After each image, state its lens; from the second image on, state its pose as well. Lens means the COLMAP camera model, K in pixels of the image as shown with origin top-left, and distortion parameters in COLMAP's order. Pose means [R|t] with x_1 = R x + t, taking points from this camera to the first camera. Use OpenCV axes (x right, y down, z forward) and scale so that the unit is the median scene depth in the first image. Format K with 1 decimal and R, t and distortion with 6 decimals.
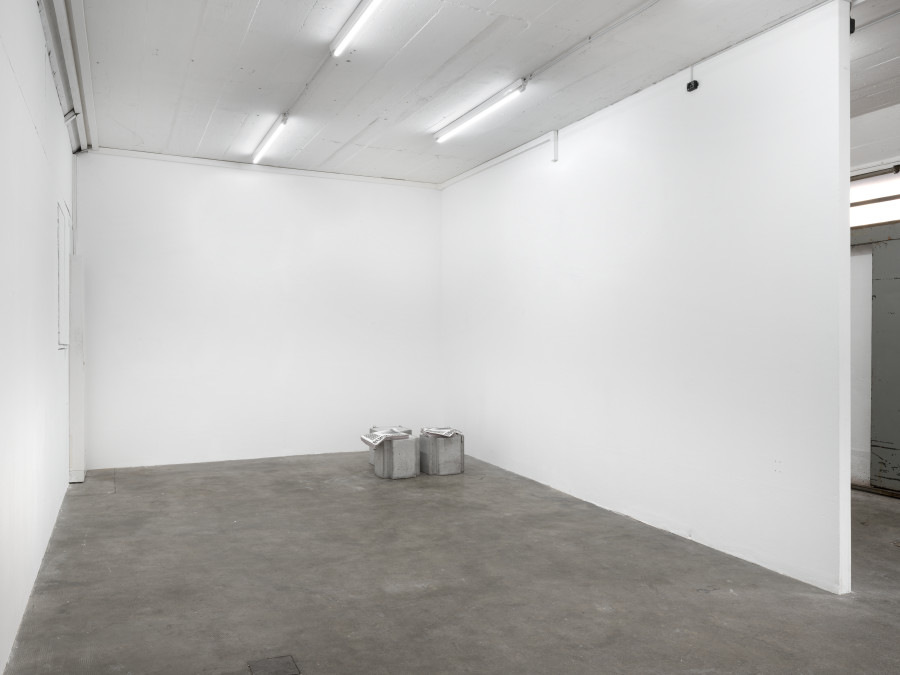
lens RADIAL K [[653.2, 0, 380.3], [0, 653.2, 333.3], [0, 0, 1]] dist [-0.001164, -0.000004]
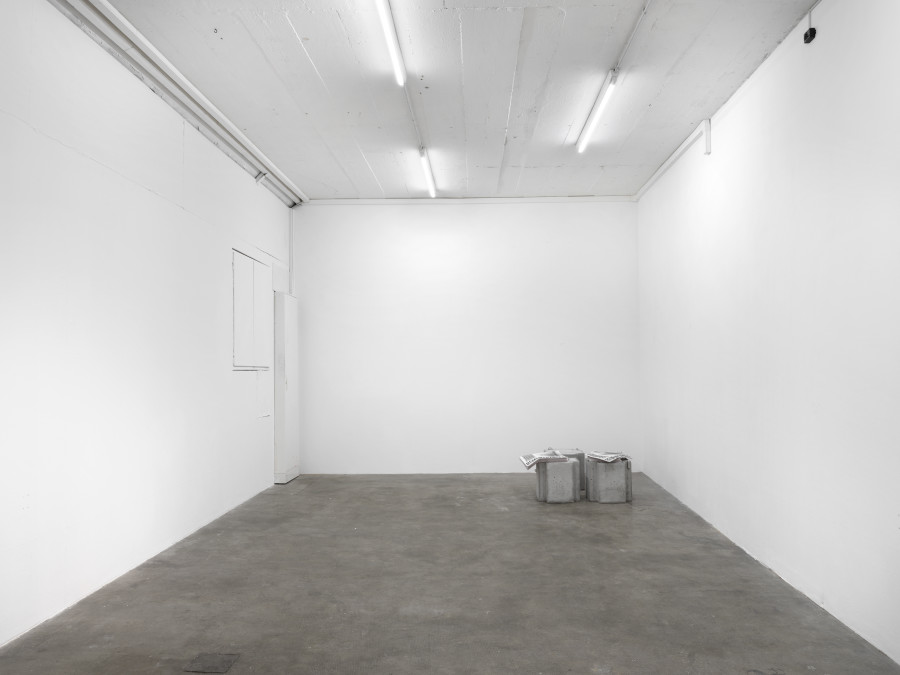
lens RADIAL K [[614.1, 0, 402.0], [0, 614.1, 340.4], [0, 0, 1]] dist [-0.000303, 0.000318]
pose [[0.912274, -0.025858, -0.408763, 0.308172], [0.014480, 0.999417, -0.030906, 0.010913], [0.409324, 0.022276, 0.912117, 0.111324]]
